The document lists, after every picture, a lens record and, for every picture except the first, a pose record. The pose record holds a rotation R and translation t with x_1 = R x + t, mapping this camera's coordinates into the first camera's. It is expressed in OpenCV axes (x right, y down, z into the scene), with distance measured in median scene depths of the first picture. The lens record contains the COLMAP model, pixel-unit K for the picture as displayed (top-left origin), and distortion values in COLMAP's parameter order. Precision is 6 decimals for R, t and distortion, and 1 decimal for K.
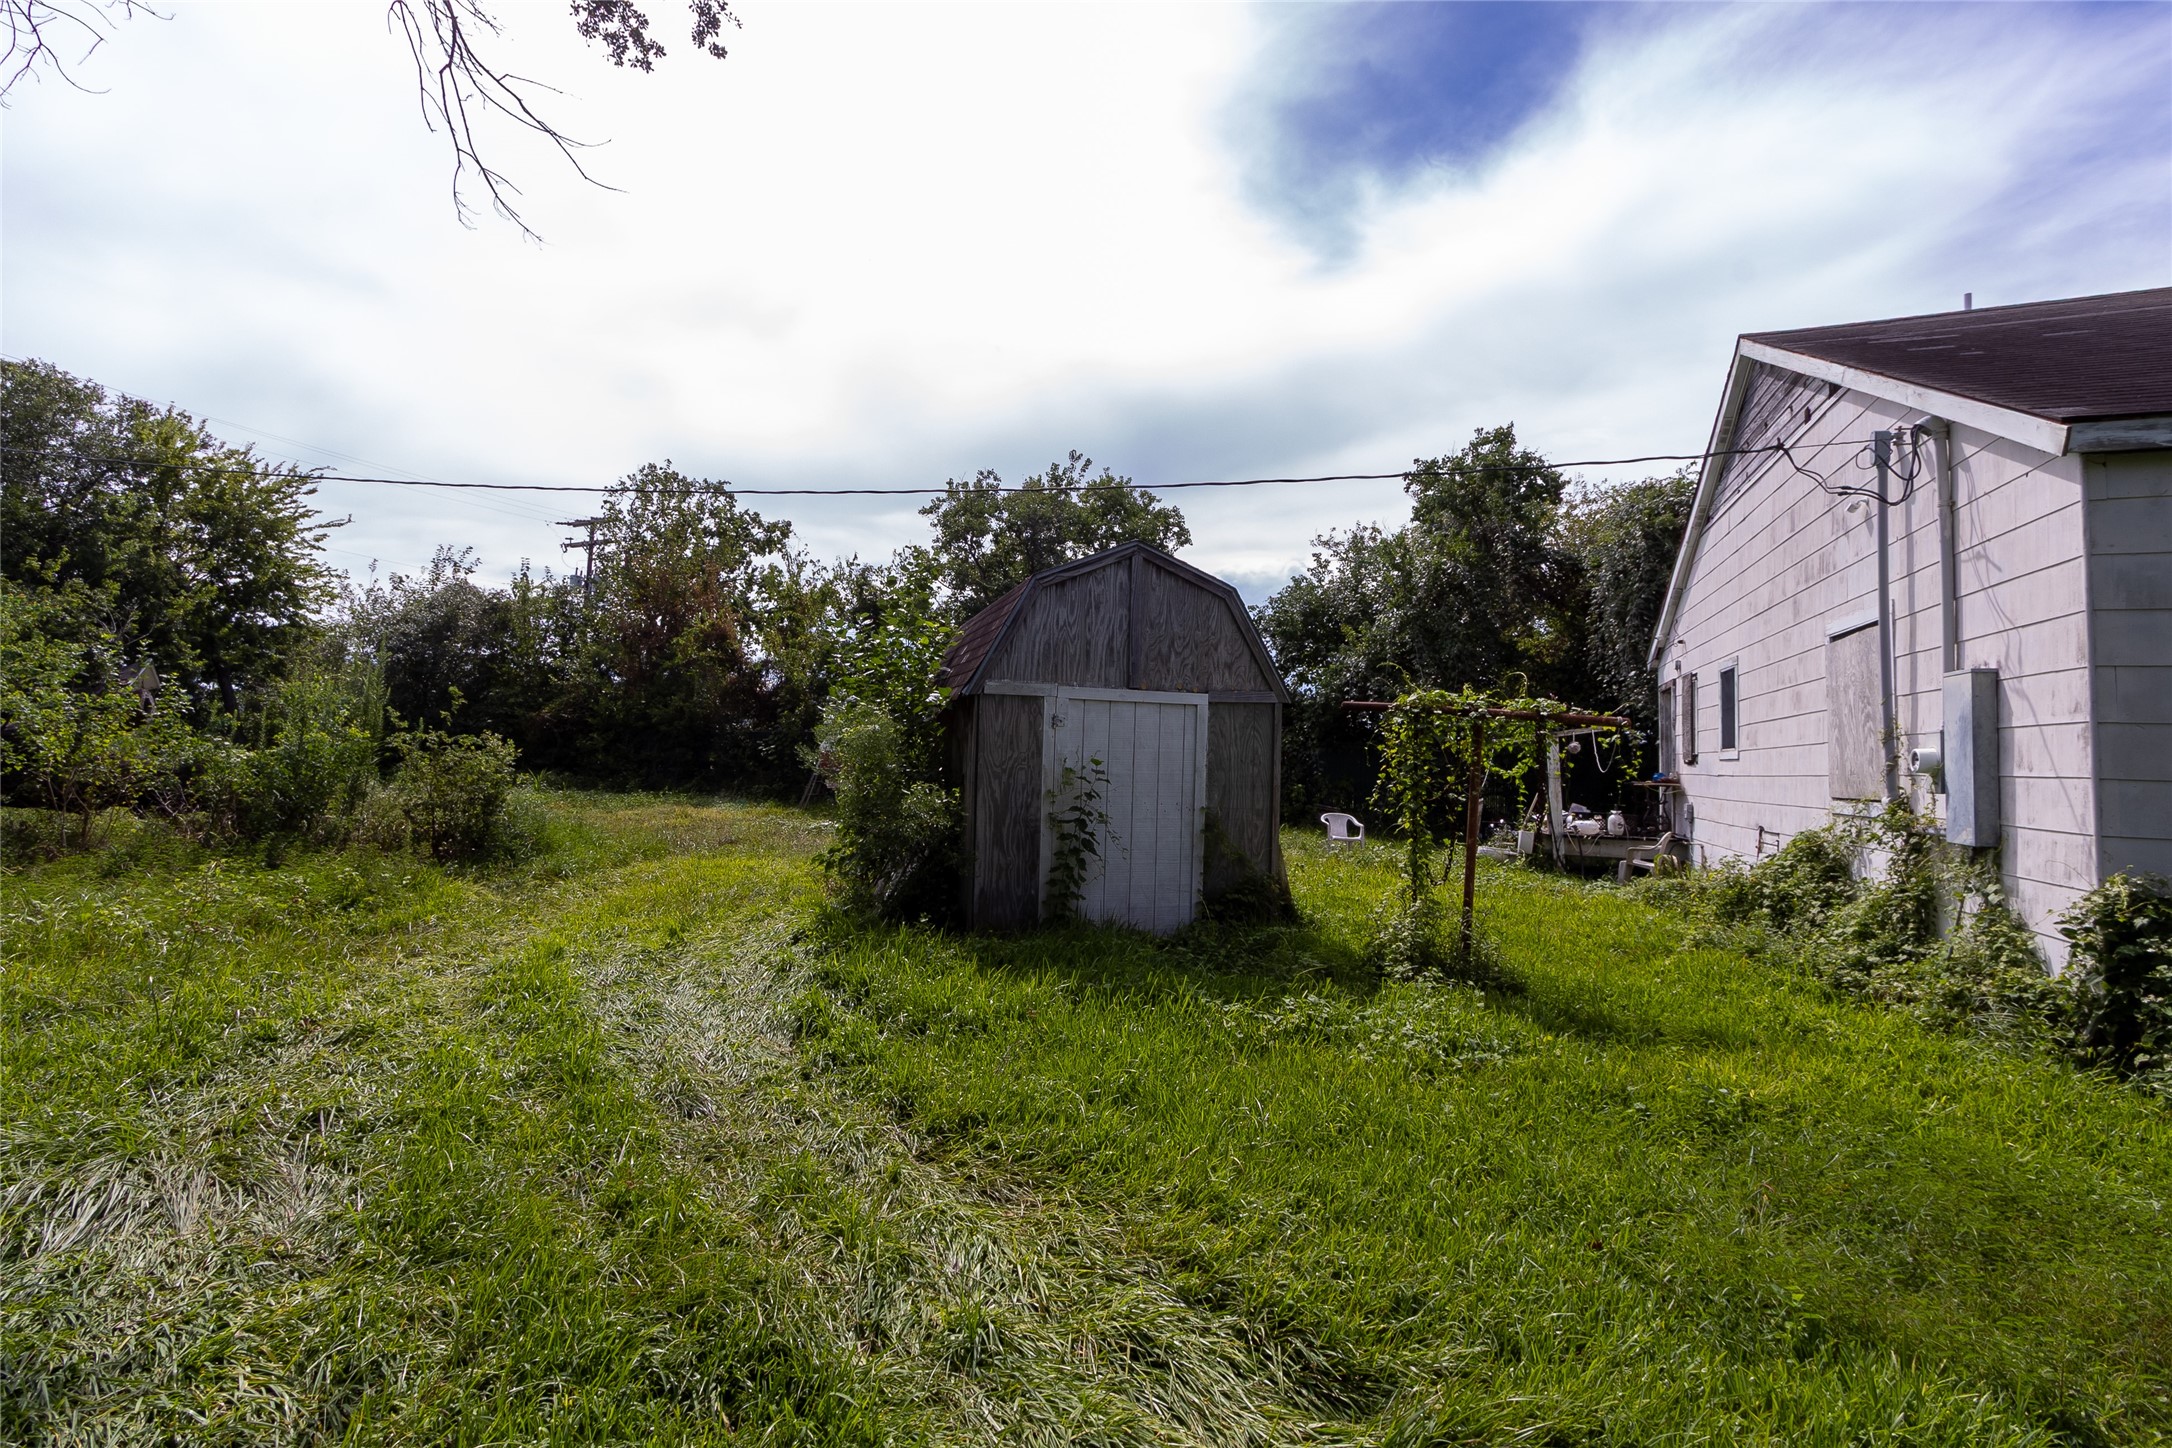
lens RADIAL K [[951.9, 0, 1087.7], [0, 951.9, 705.0], [0, 0, 1]] dist [0.000073, -0.000780]
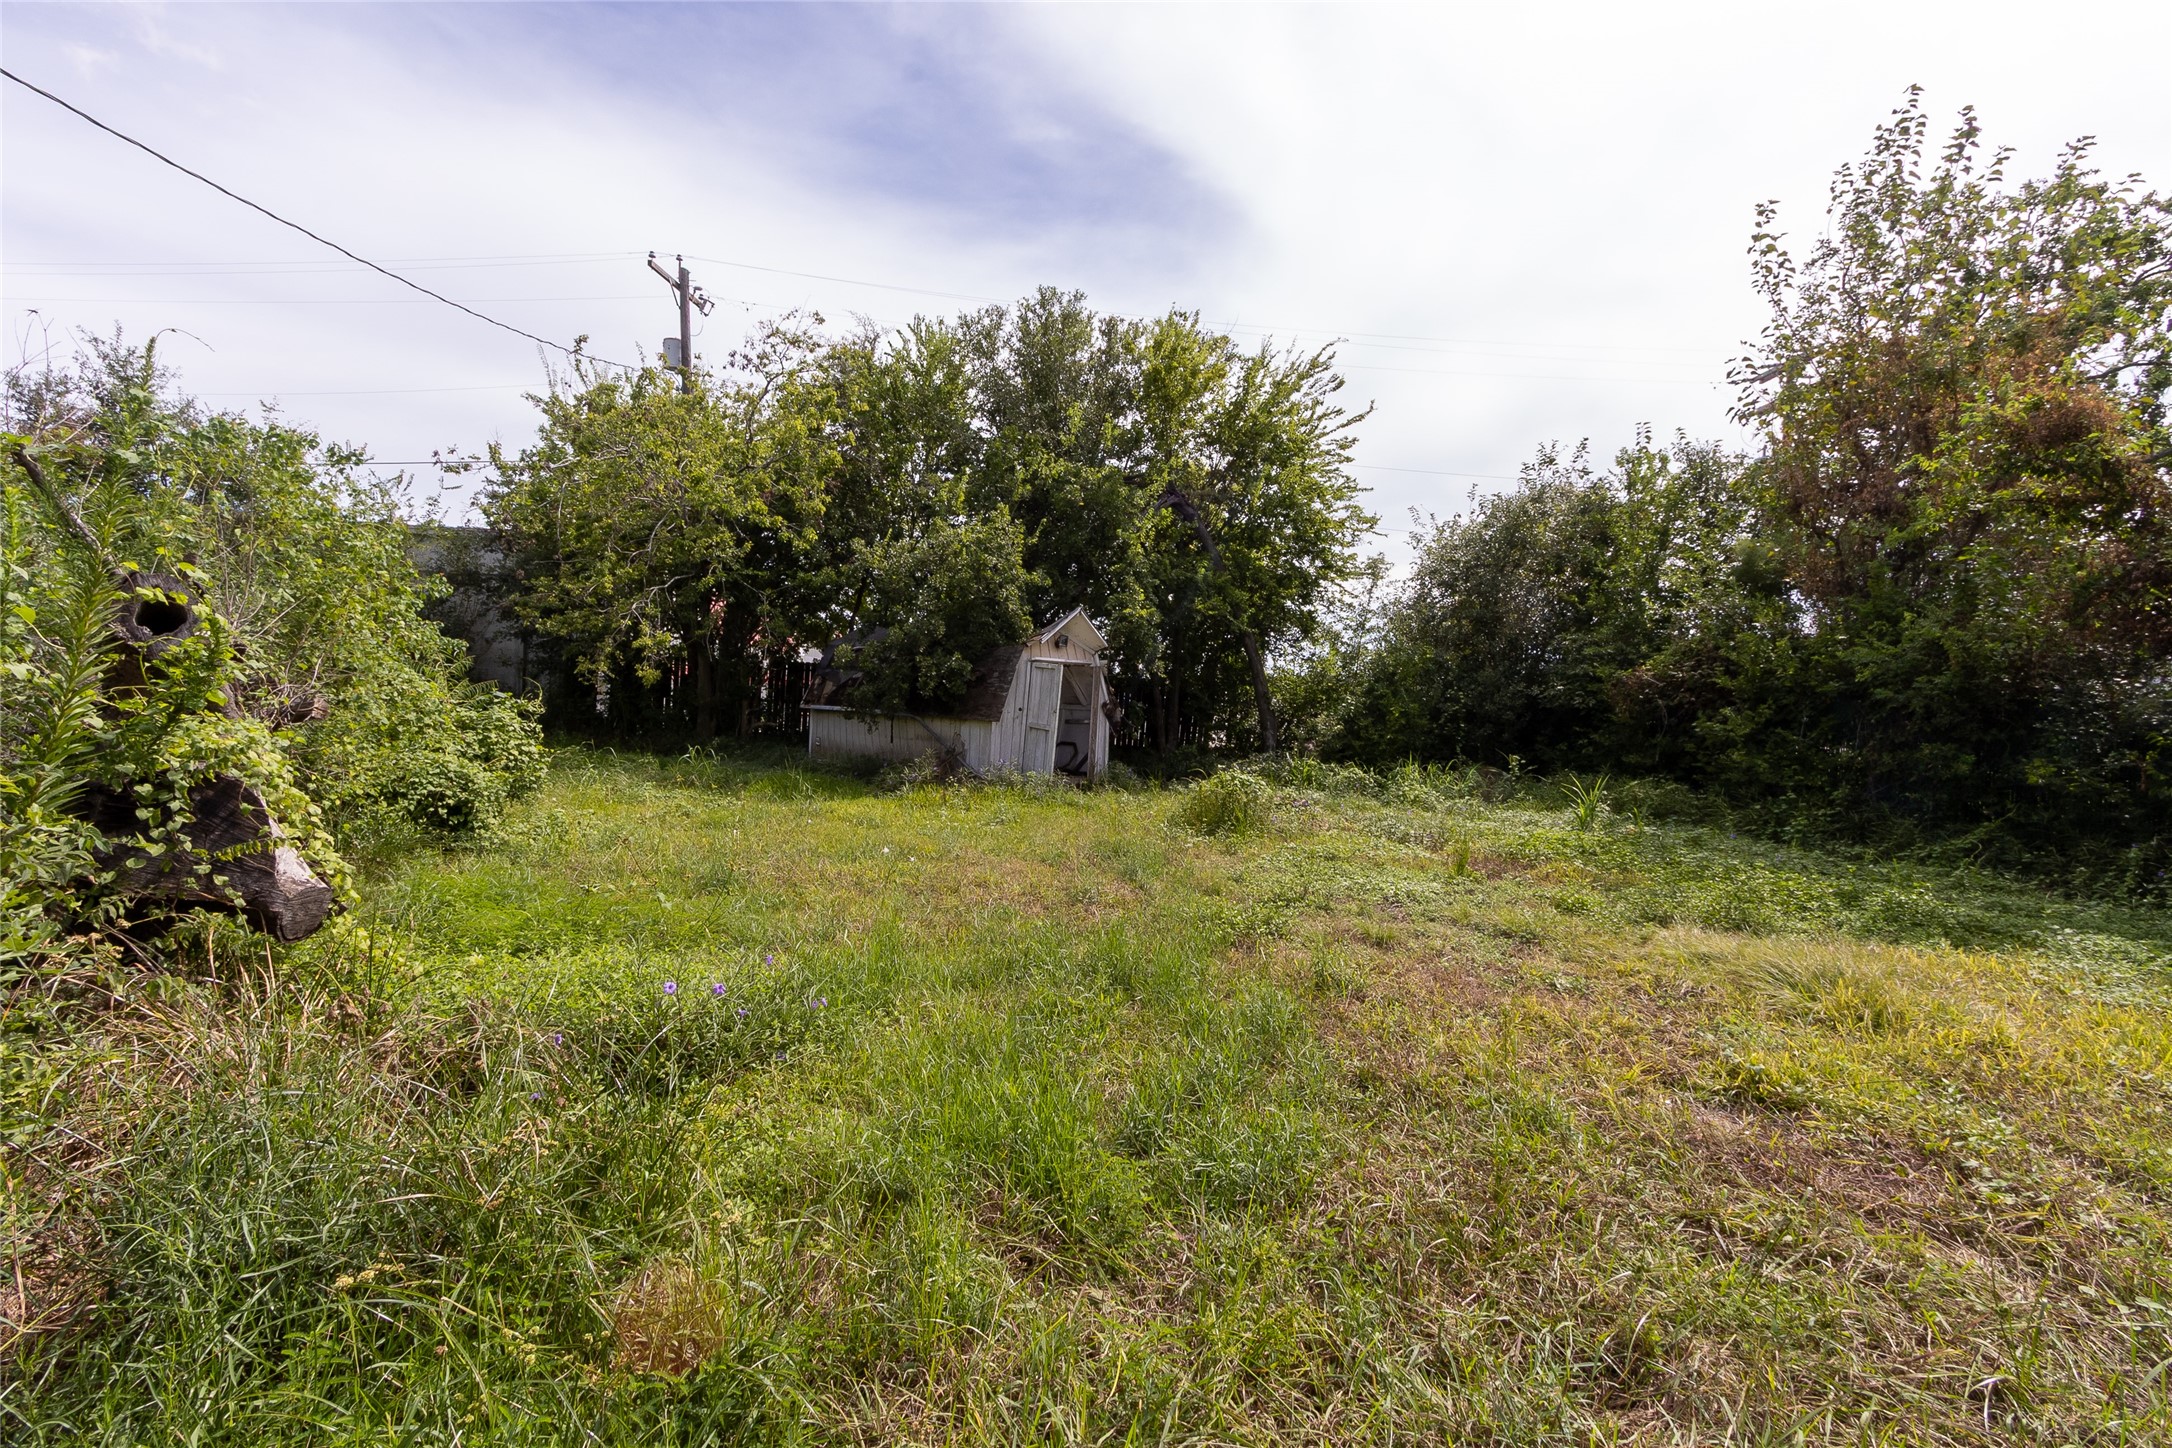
lens RADIAL K [[972.4, 0, 1085.2], [0, 972.4, 705.4], [0, 0, 1]] dist [-0.000081, -0.001088]
pose [[0.400941, -0.004137, -0.916094, -0.193725], [0.020927, 0.999770, 0.004644, 0.019365], [0.915865, -0.021033, 0.400936, 0.499730]]
